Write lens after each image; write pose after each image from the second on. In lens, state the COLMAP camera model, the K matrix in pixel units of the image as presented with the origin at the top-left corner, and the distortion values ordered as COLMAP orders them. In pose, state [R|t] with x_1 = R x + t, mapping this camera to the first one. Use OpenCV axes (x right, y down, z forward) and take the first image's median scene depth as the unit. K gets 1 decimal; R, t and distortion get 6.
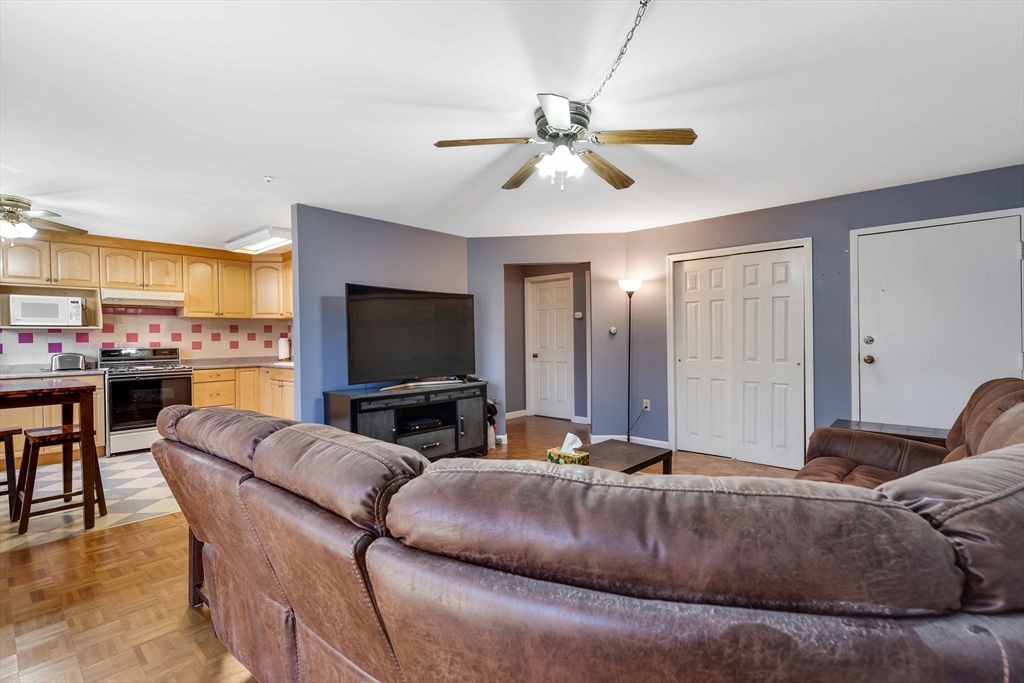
lens RADIAL K [[471.9, 0, 515.2], [0, 471.9, 342.5], [0, 0, 1]] dist [0.003126, 0.000240]
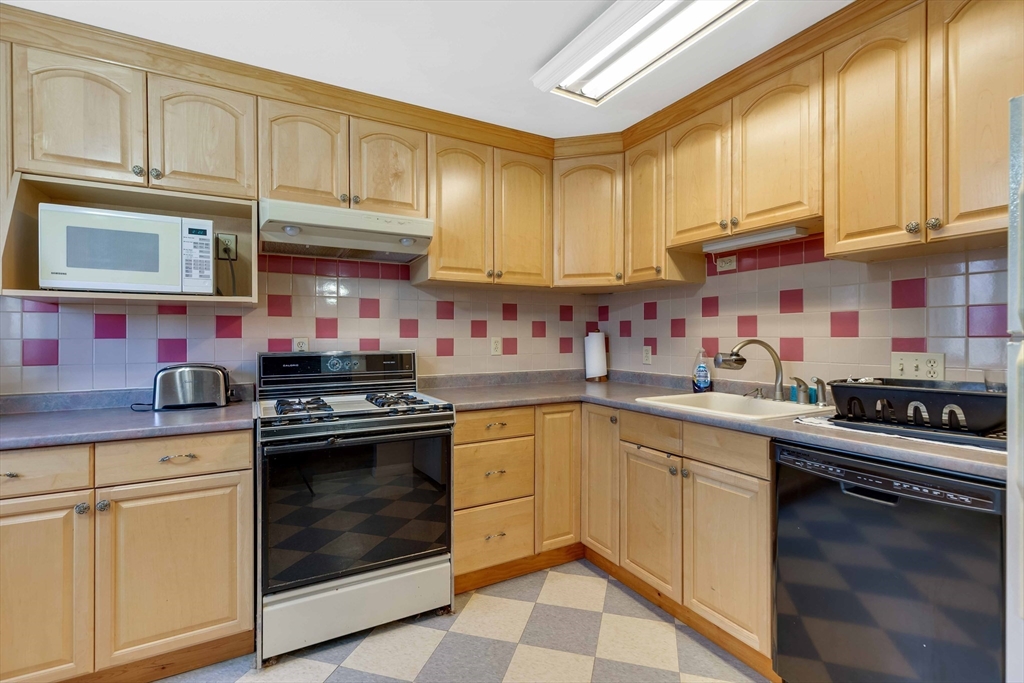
lens RADIAL K [[476.7, 0, 512.6], [0, 476.7, 337.3], [0, 0, 1]] dist [0.003245, 0.000324]
pose [[0.943065, 0.009527, -0.332472, -0.511724], [-0.011606, 0.999924, -0.004265, -0.001998], [0.332406, 0.007881, 0.943103, 0.654992]]
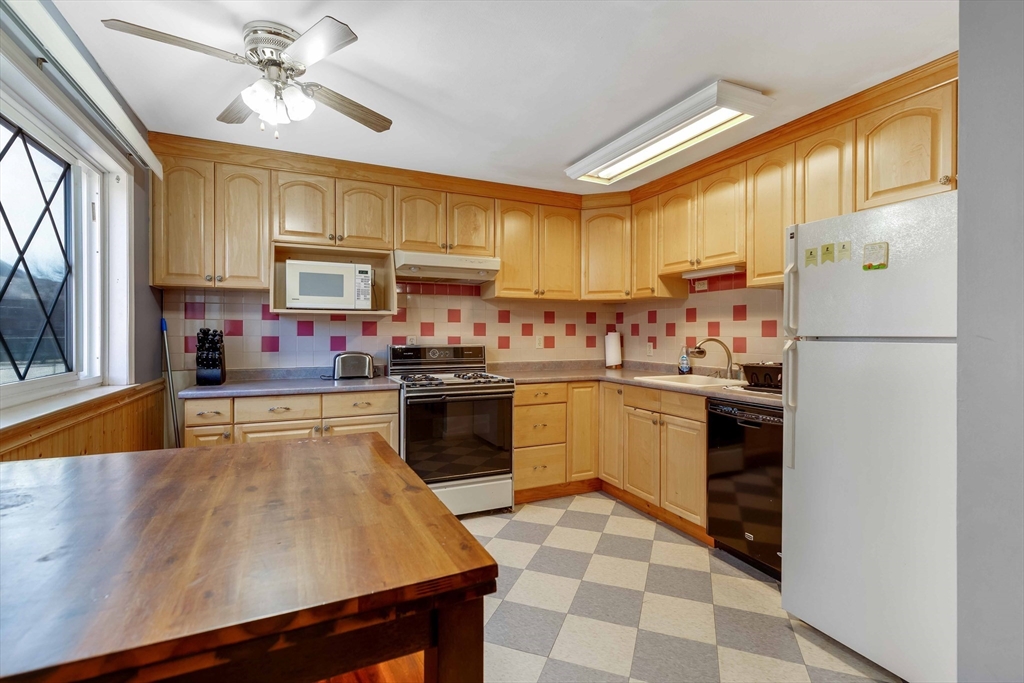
lens RADIAL K [[476.7, 0, 512.6], [0, 476.7, 337.3], [0, 0, 1]] dist [0.003245, 0.000324]
pose [[0.915137, 0.015807, -0.402833, -0.444402], [-0.015871, 0.999869, 0.003178, -0.003313], [0.402831, 0.003485, 0.915268, 0.451409]]
